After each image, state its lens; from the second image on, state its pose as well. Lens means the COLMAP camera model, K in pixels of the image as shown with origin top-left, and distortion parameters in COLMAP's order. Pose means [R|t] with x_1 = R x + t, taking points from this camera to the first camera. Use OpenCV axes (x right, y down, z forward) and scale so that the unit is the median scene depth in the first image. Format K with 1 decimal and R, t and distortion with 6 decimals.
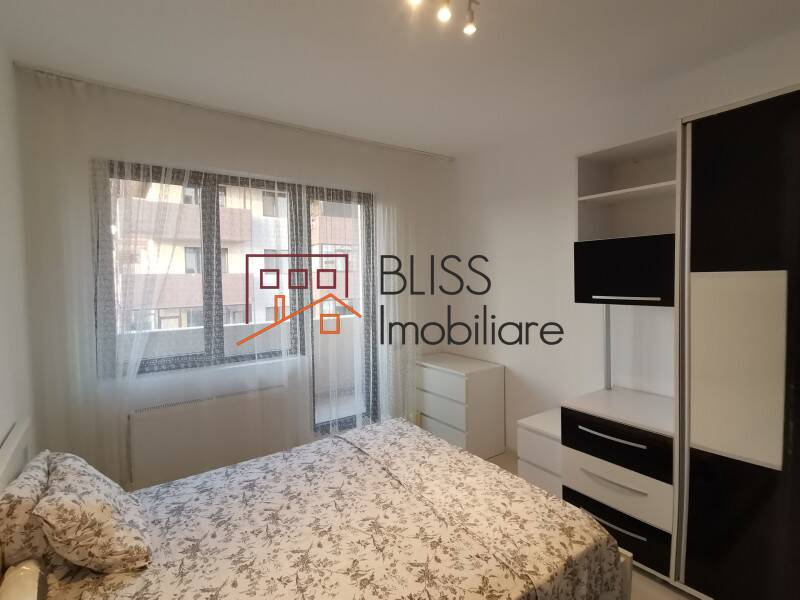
lens RADIAL K [[403.2, 0, 400.9], [0, 403.2, 285.3], [0, 0, 1]] dist [0.056595, -0.046926]
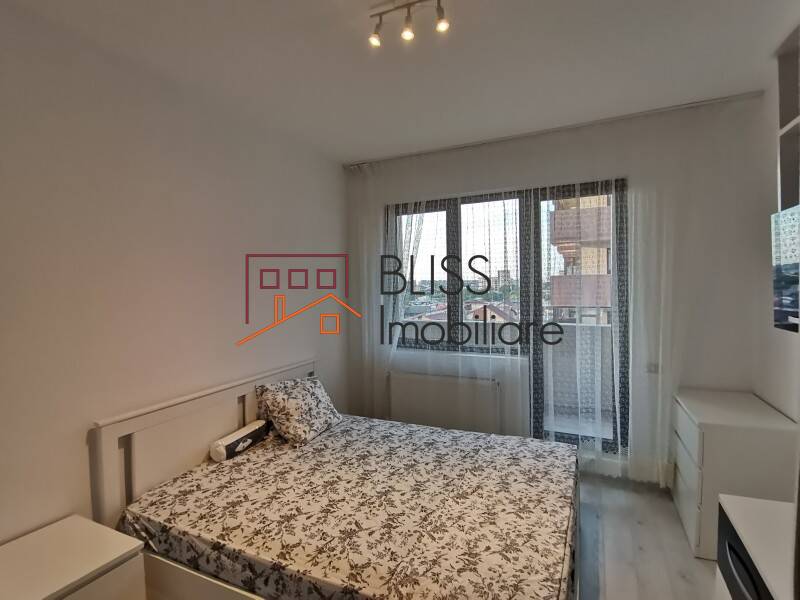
lens RADIAL K [[398.5, 0, 400.1], [0, 398.5, 291.3], [0, 0, 1]] dist [0.012461, -0.000776]
pose [[0.495117, 0.020134, -0.868593, 0.781329], [-0.004559, 0.999778, 0.020576, -0.020509], [0.868814, -0.006227, 0.495099, 0.375271]]
